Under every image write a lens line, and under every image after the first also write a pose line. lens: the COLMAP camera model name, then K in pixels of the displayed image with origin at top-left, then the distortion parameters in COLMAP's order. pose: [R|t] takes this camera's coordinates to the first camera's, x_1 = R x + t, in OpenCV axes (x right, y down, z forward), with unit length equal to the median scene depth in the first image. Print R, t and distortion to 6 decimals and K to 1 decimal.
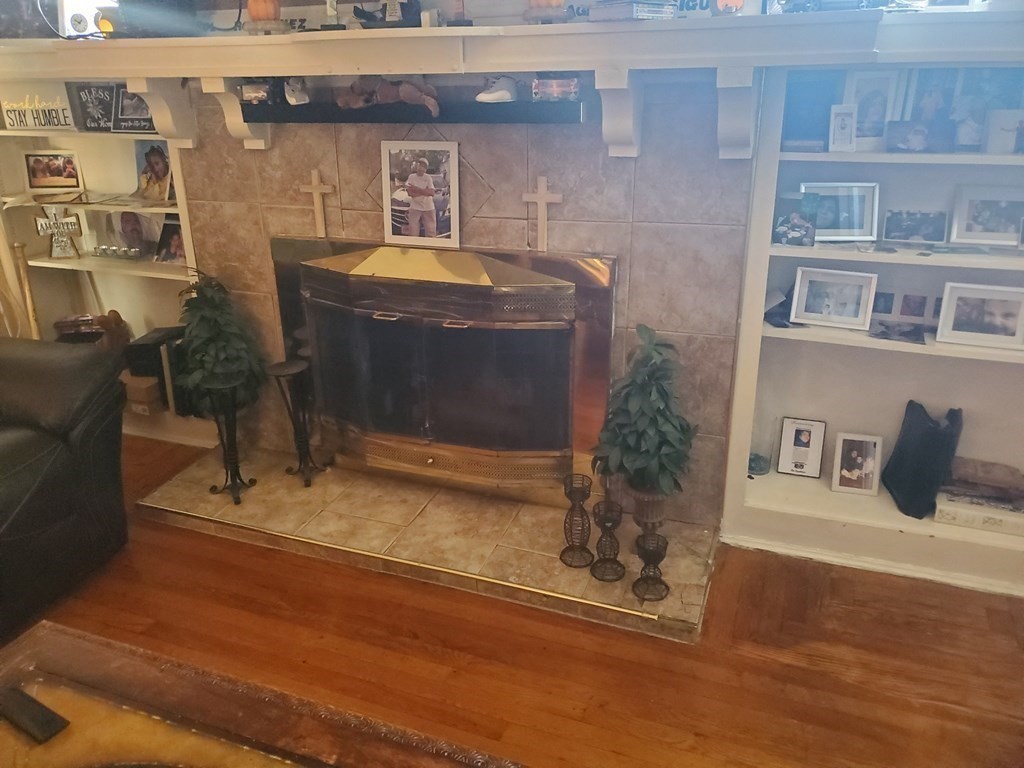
lens RADIAL K [[789.3, 0, 512.0], [0, 789.3, 384.0], [0, 0, 1]] dist [0.022044, -0.004841]
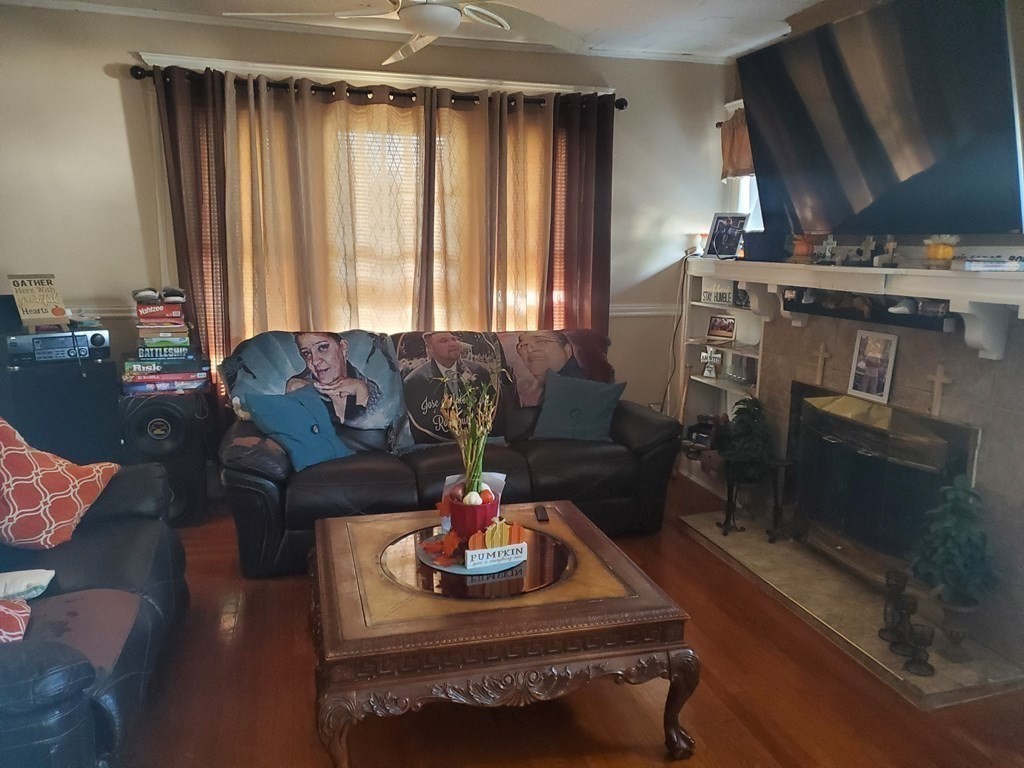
lens RADIAL K [[789.3, 0, 512.0], [0, 789.3, 384.0], [0, 0, 1]] dist [0.022044, -0.004841]
pose [[0.589069, 0.168271, -0.790369, 0.624627], [-0.326583, 0.944218, -0.042380, 0.073434], [0.739149, 0.283086, 0.611164, -0.382700]]
